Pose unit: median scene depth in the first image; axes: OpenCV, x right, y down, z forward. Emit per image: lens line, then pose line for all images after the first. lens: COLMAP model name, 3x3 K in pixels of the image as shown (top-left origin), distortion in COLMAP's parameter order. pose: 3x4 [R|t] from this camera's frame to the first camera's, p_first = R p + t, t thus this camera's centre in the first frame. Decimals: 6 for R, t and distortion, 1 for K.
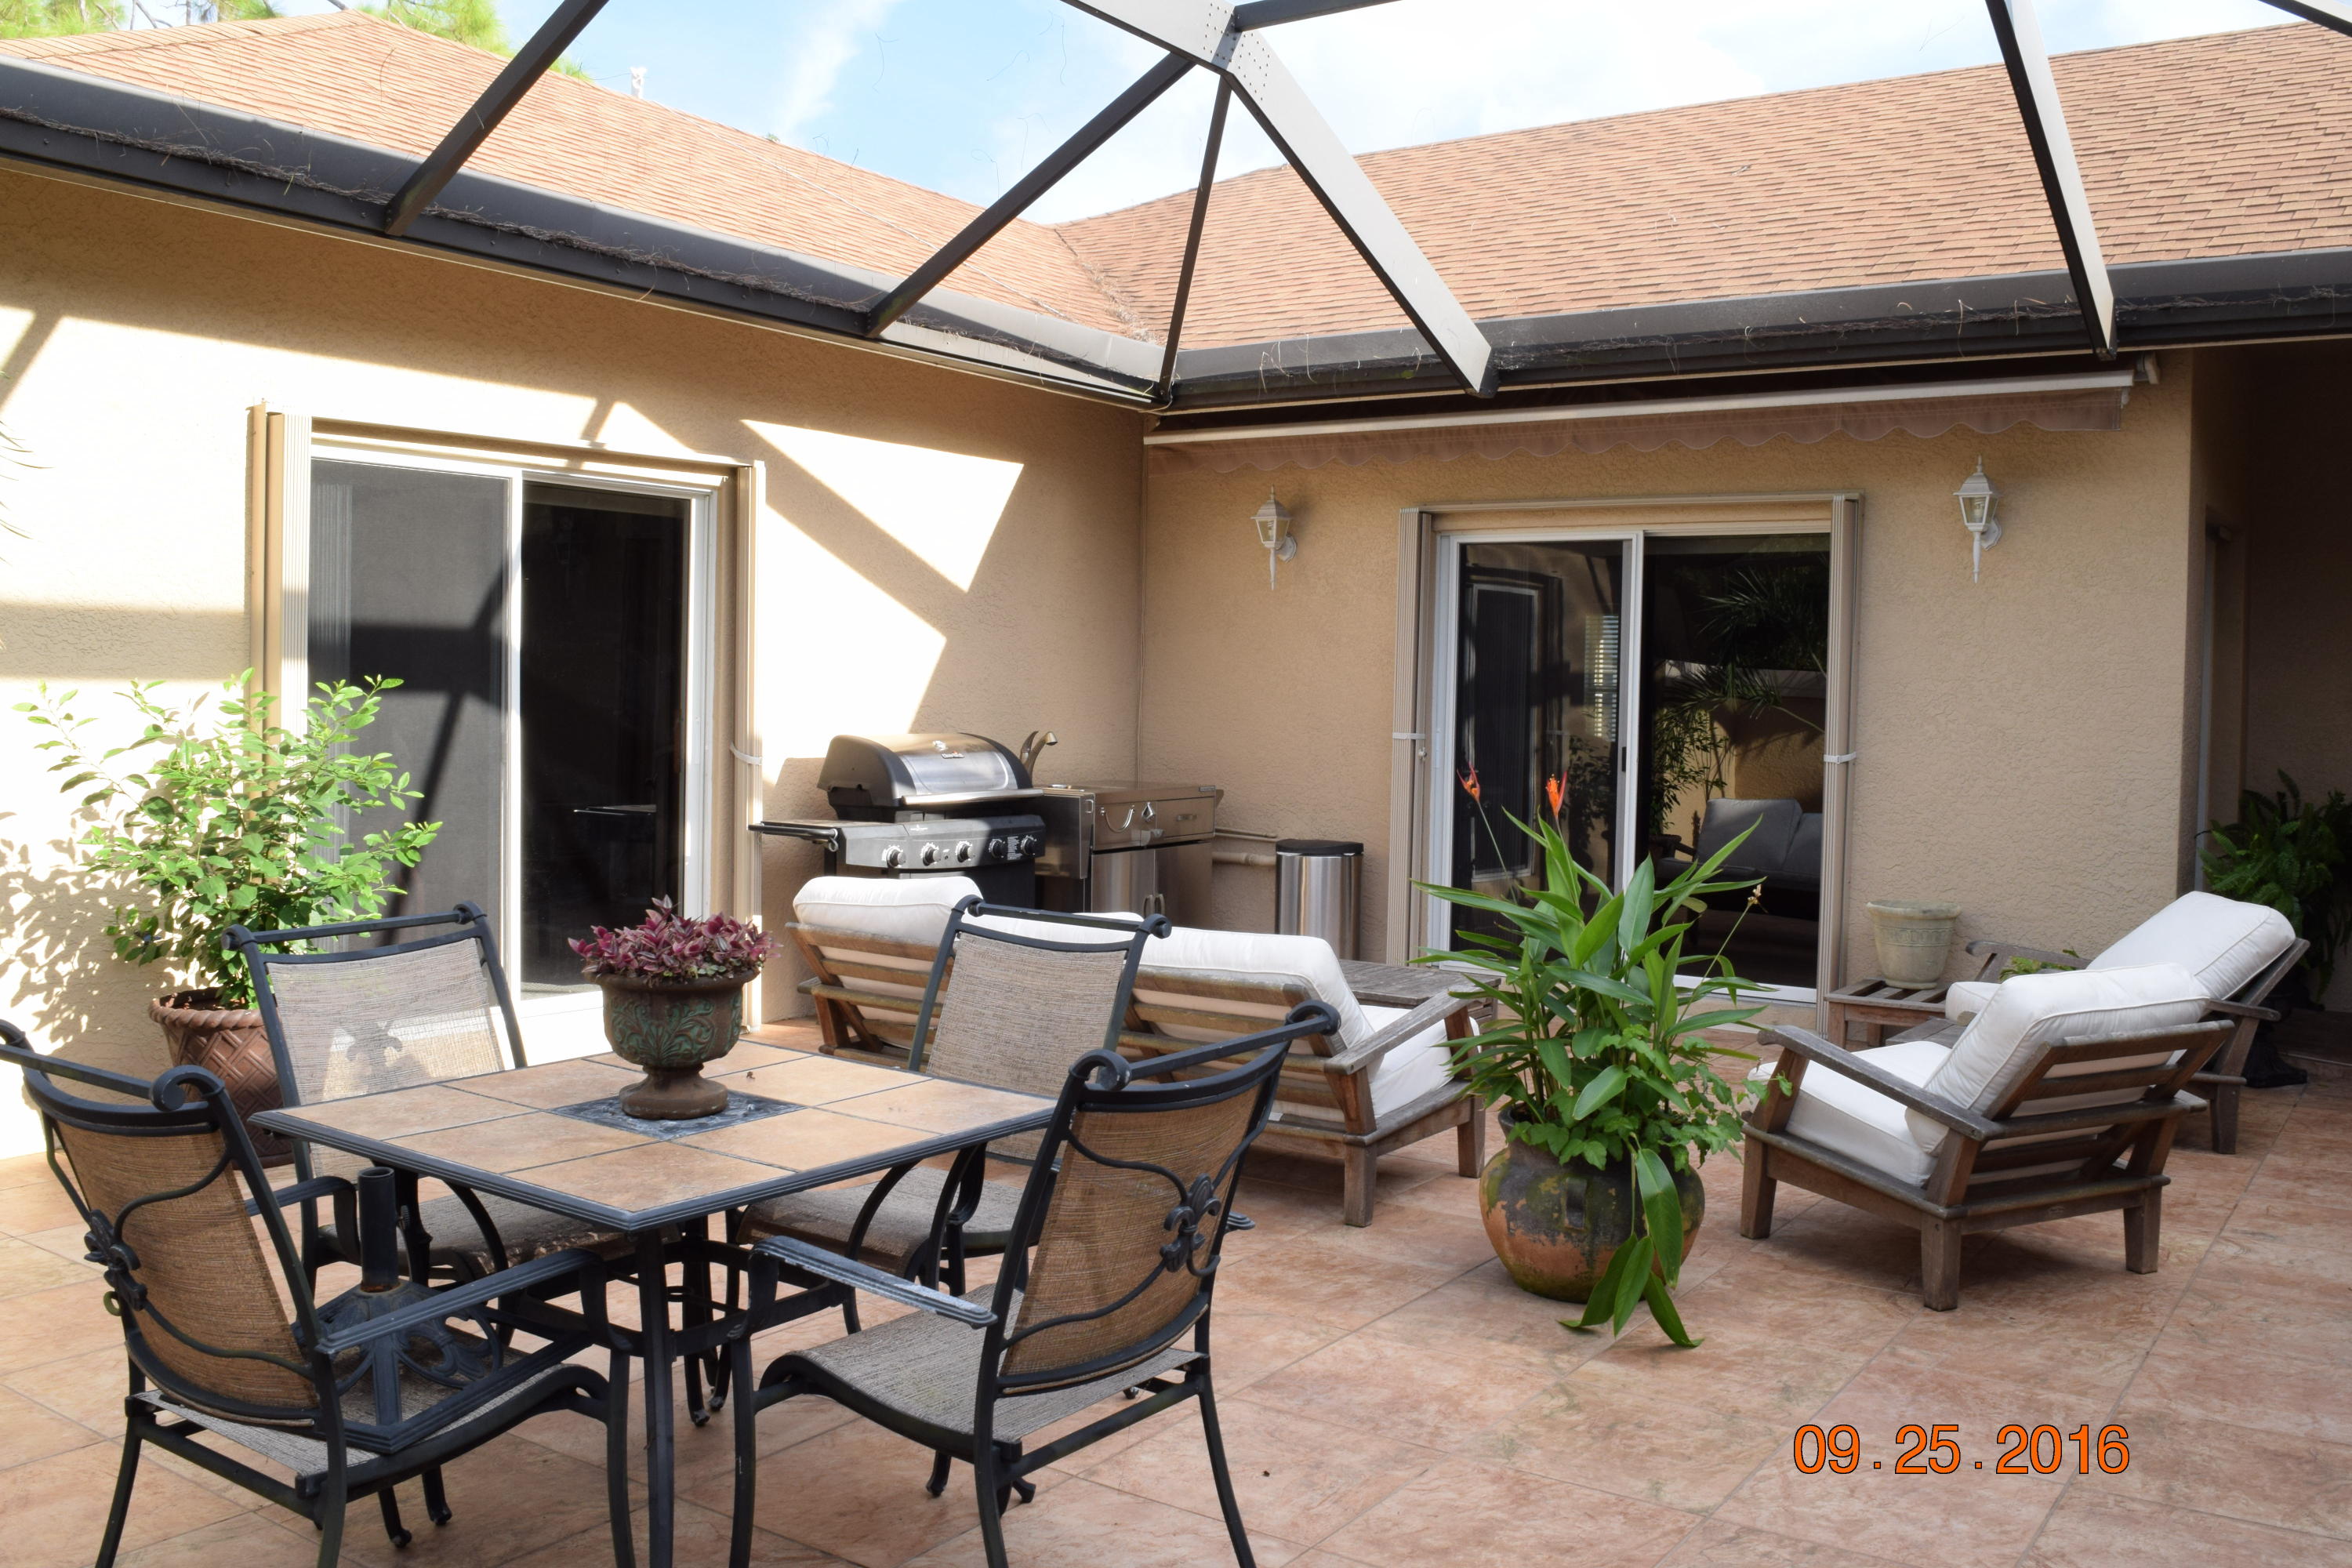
lens RADIAL K [[1994.9, 0, 1191.6], [0, 1994.9, 766.4], [0, 0, 1]] dist [-0.095985, 0.032171]
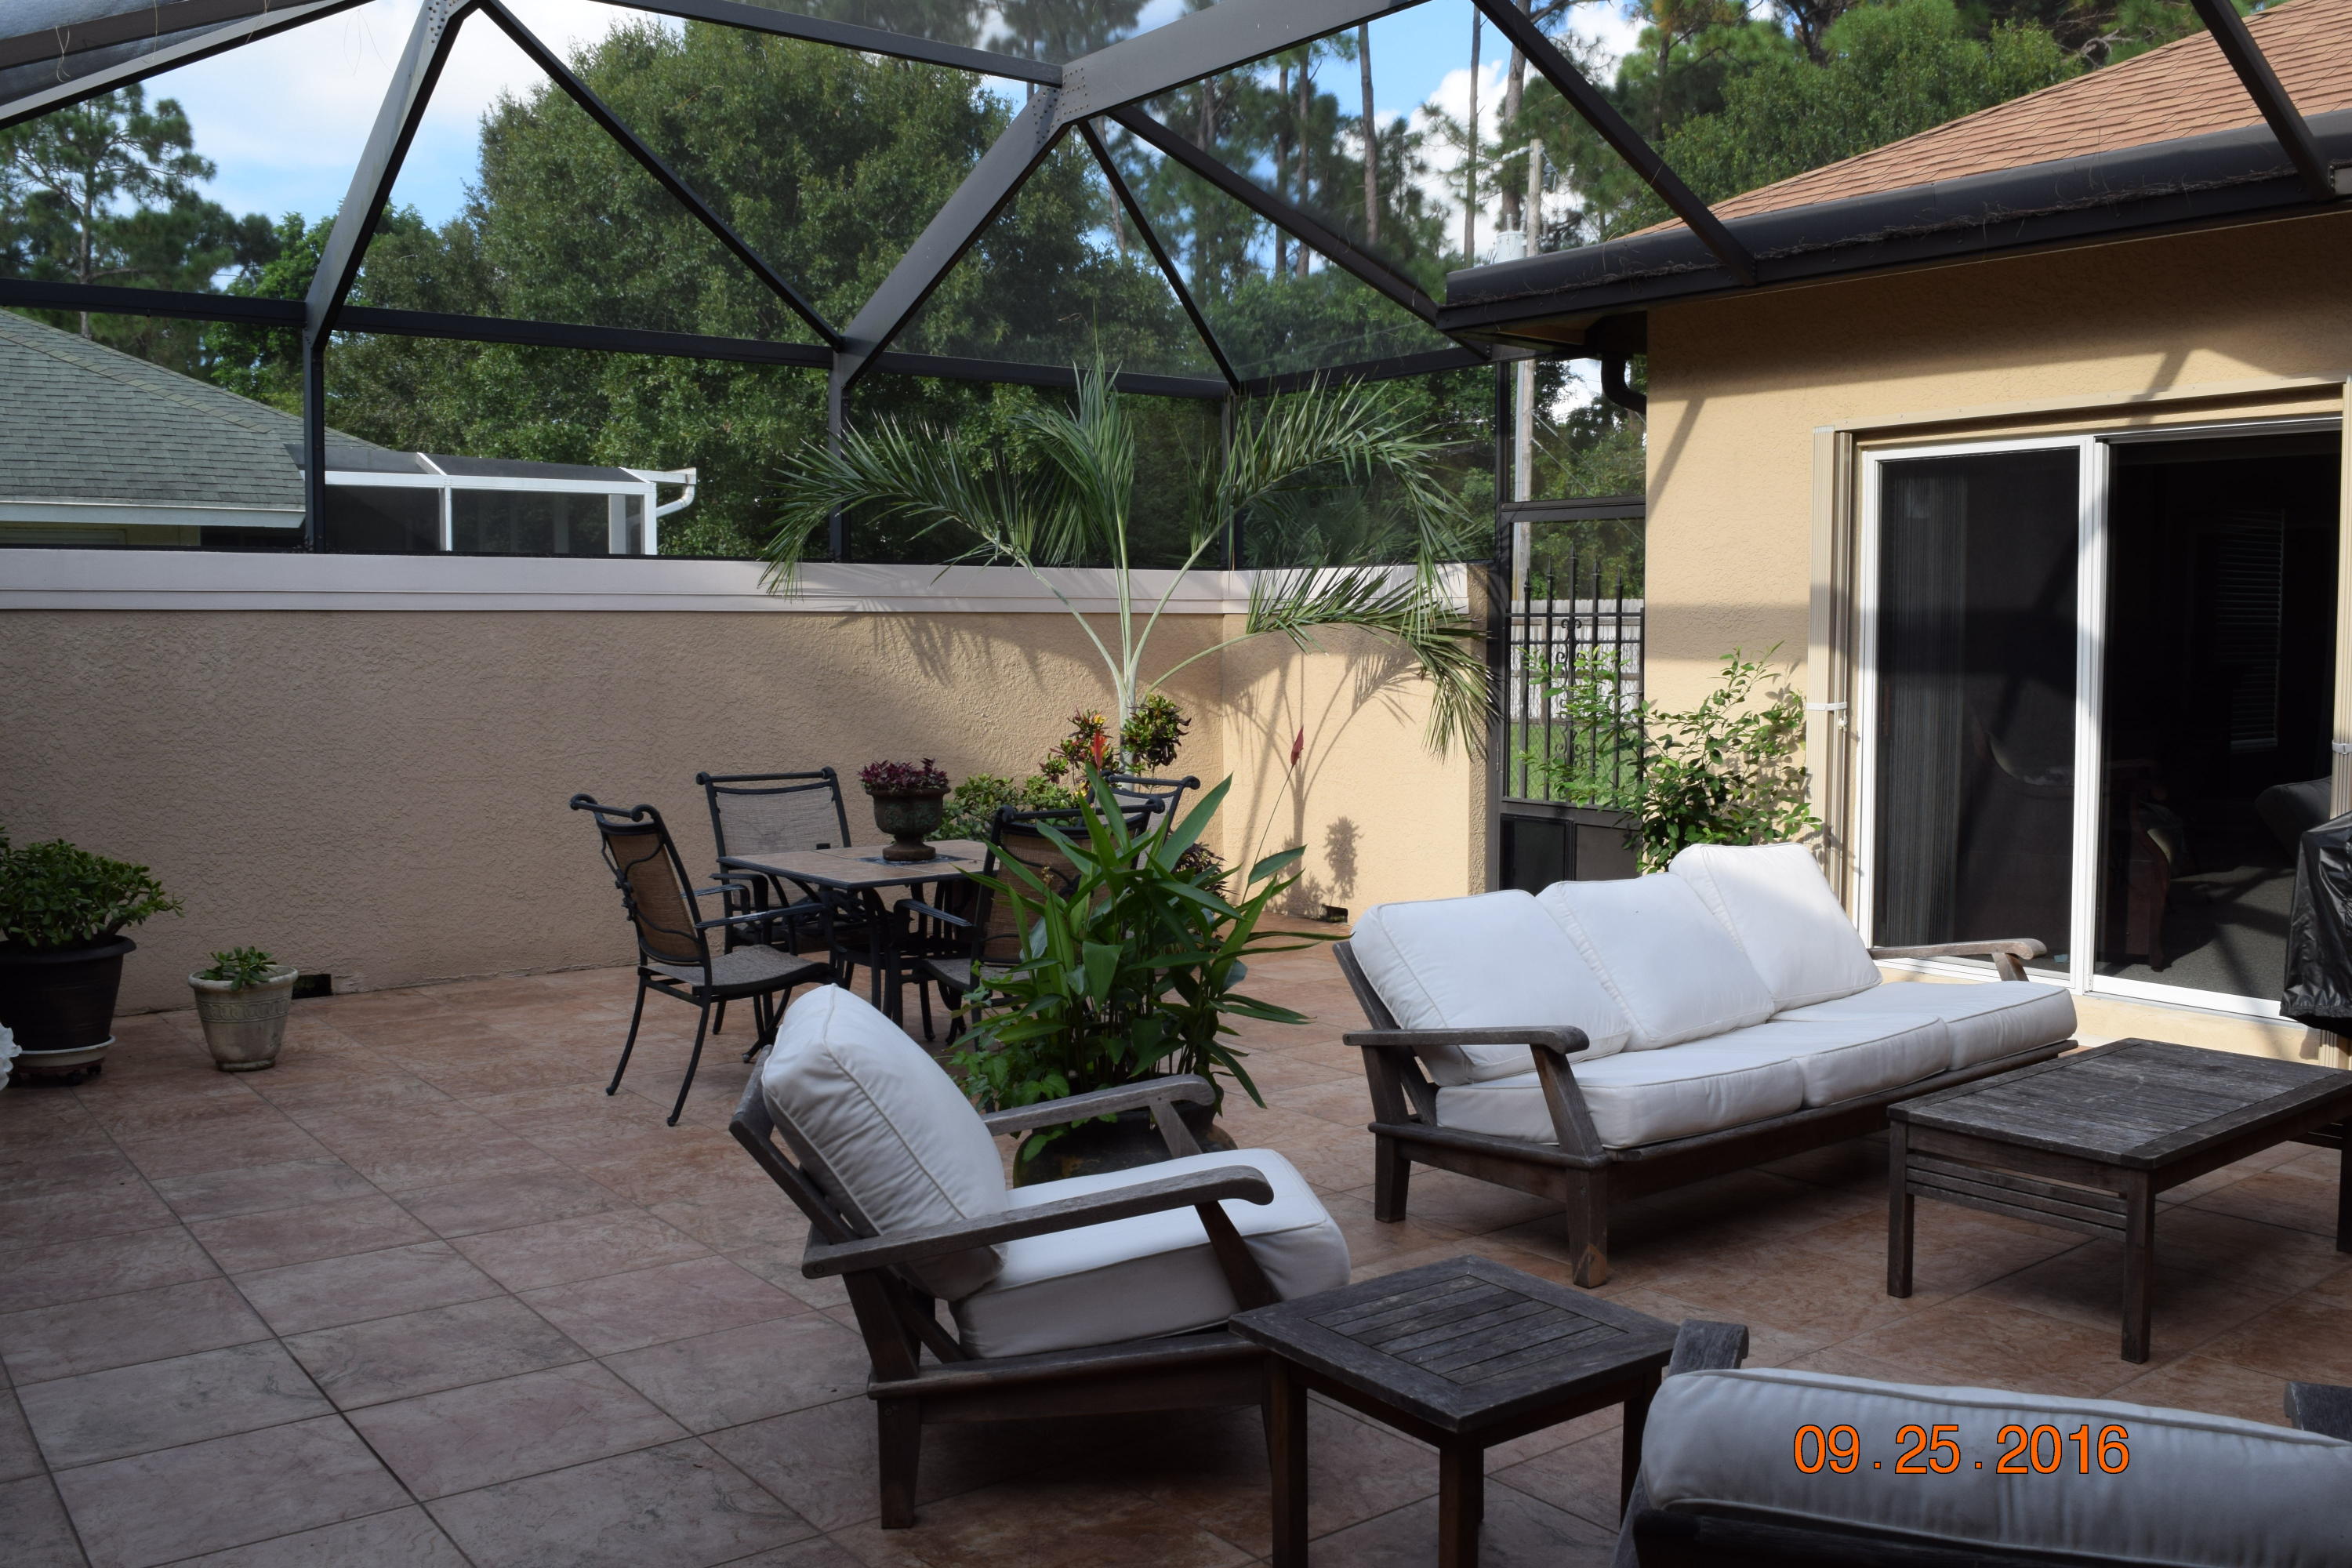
lens RADIAL K [[1994.9, 0, 1192.1], [0, 1994.9, 773.3], [0, 0, 1]] dist [-0.095985, 0.032171]
pose [[-0.301706, 0.049844, -0.952097, 0.743486], [-0.040958, 0.997033, 0.065175, -0.027475], [0.952521, 0.058660, -0.298769, 0.881301]]
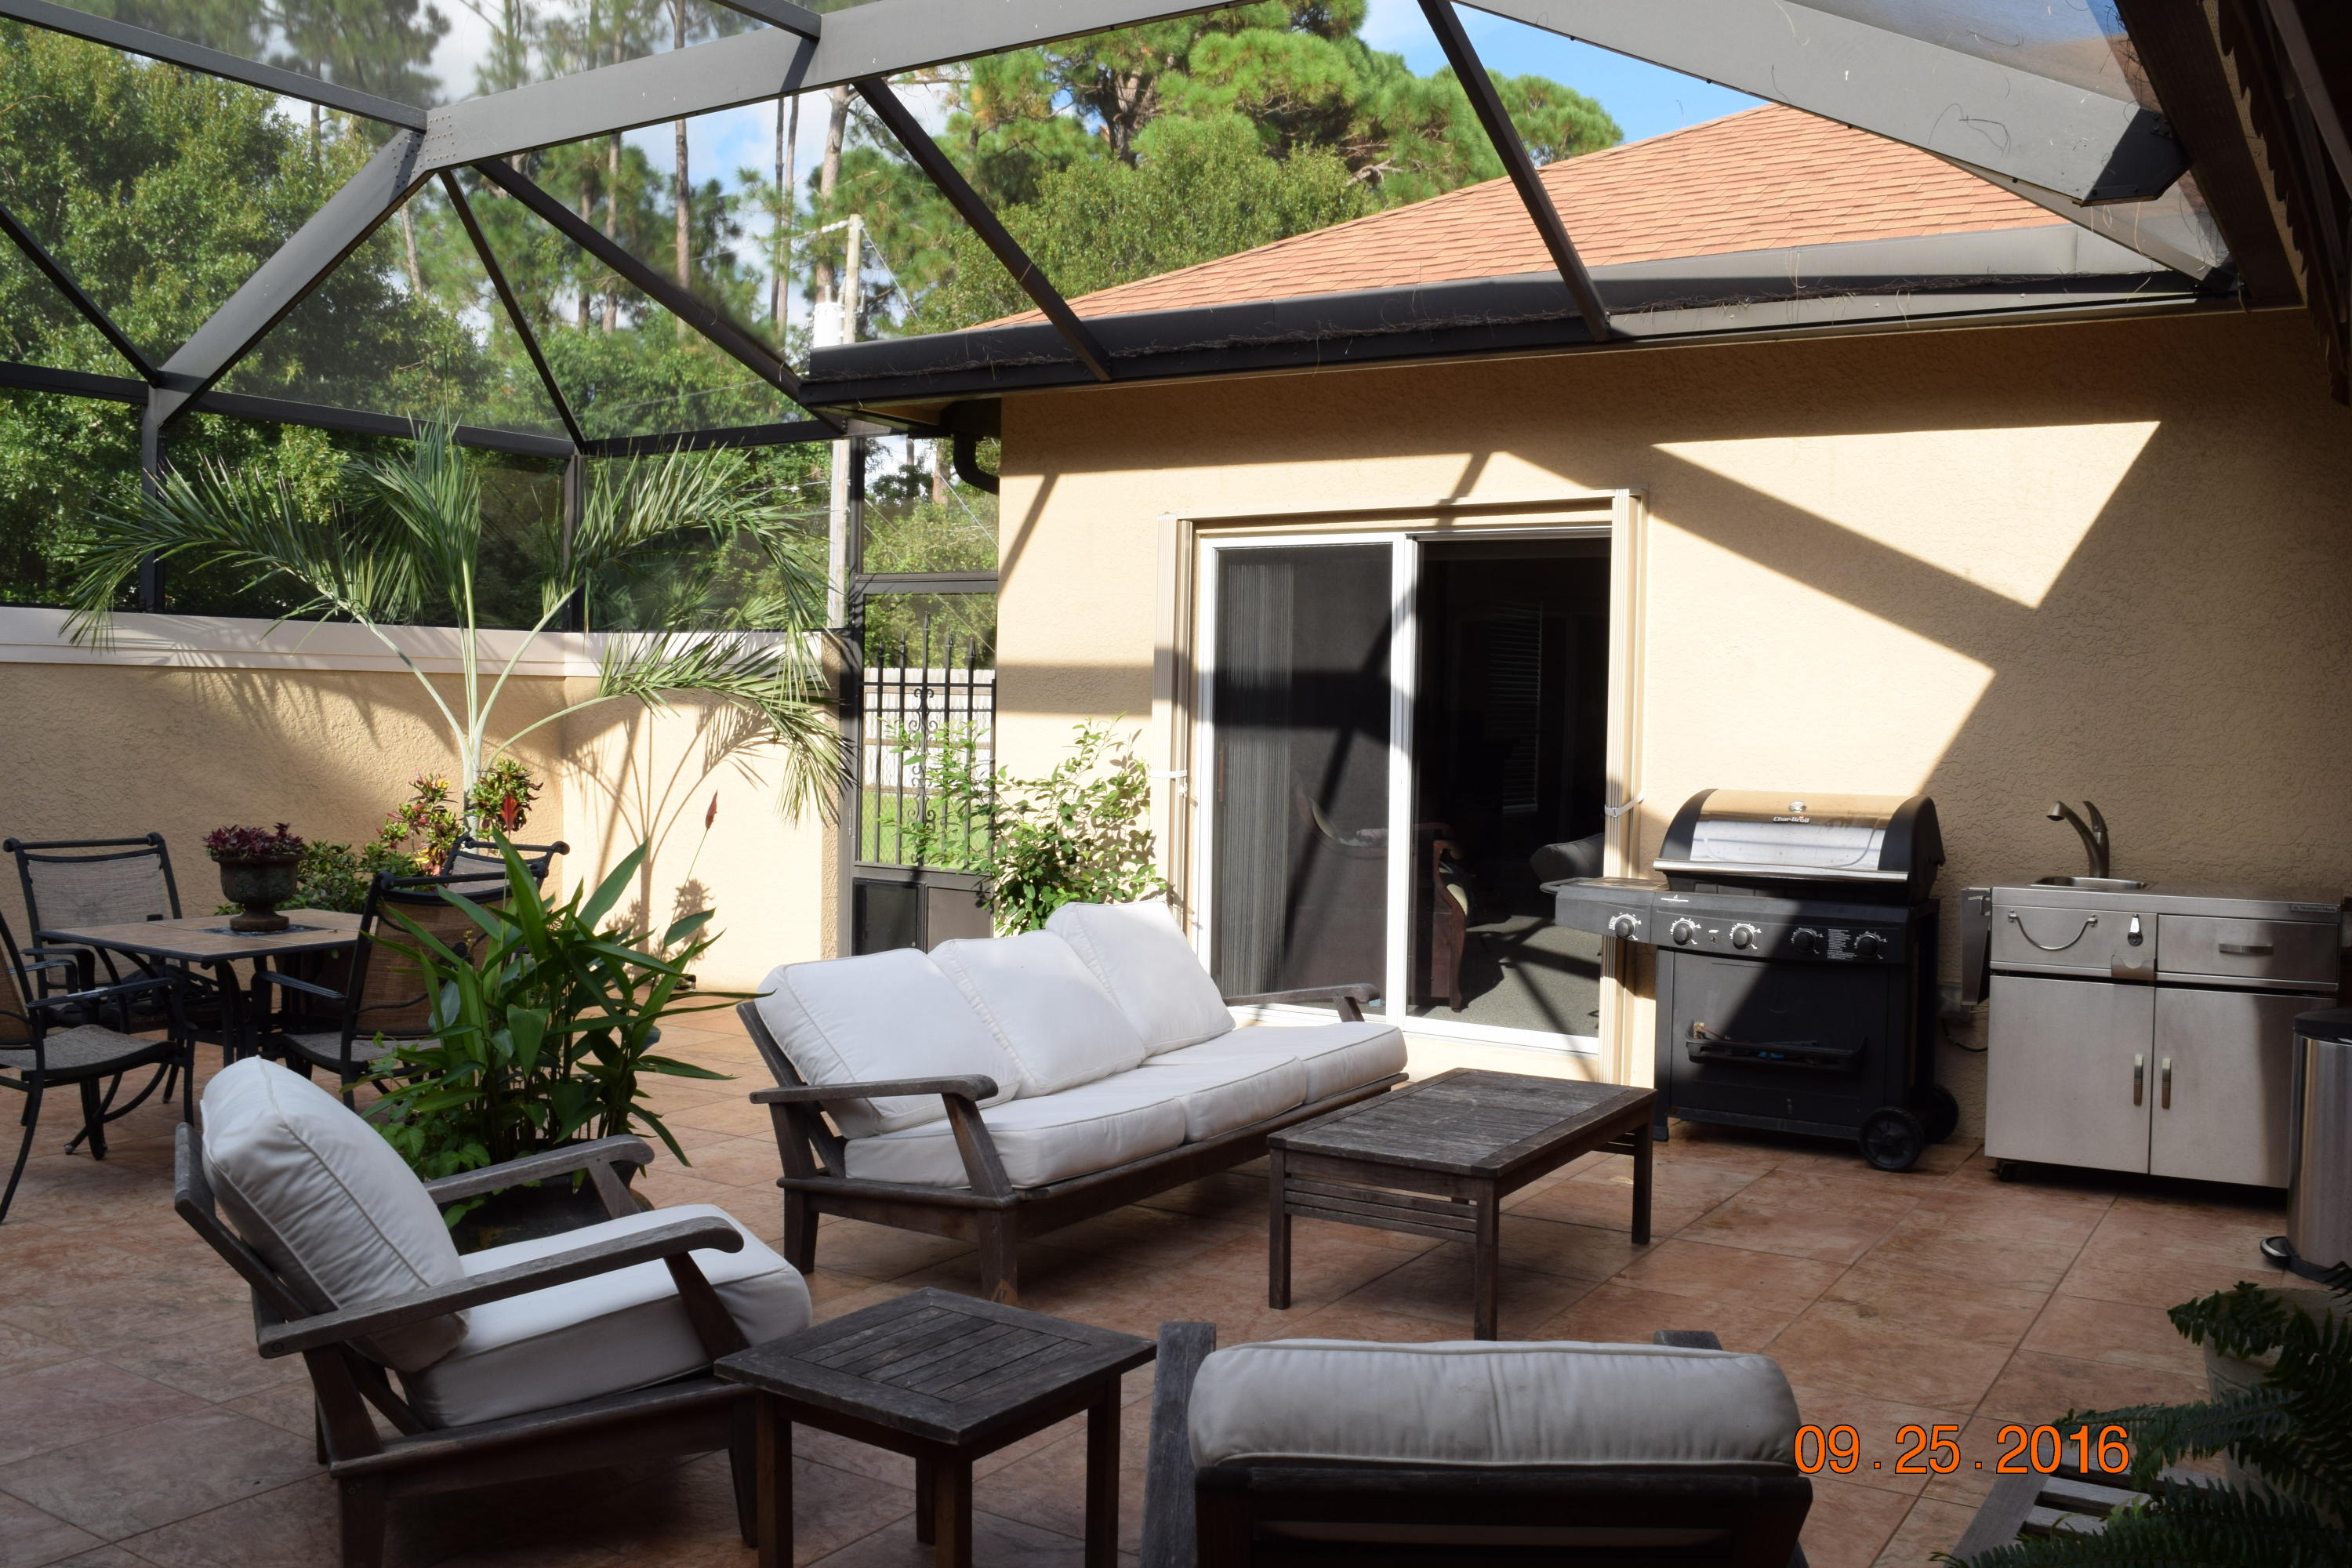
lens RADIAL K [[1994.9, 0, 1190.3], [0, 1994.9, 771.2], [0, 0, 1]] dist [-0.095985, 0.032171]
pose [[0.042717, 0.016062, -0.998958, 0.779969], [-0.055837, 0.998346, 0.013665, -0.026063], [0.997526, 0.055195, 0.043543, 0.847704]]
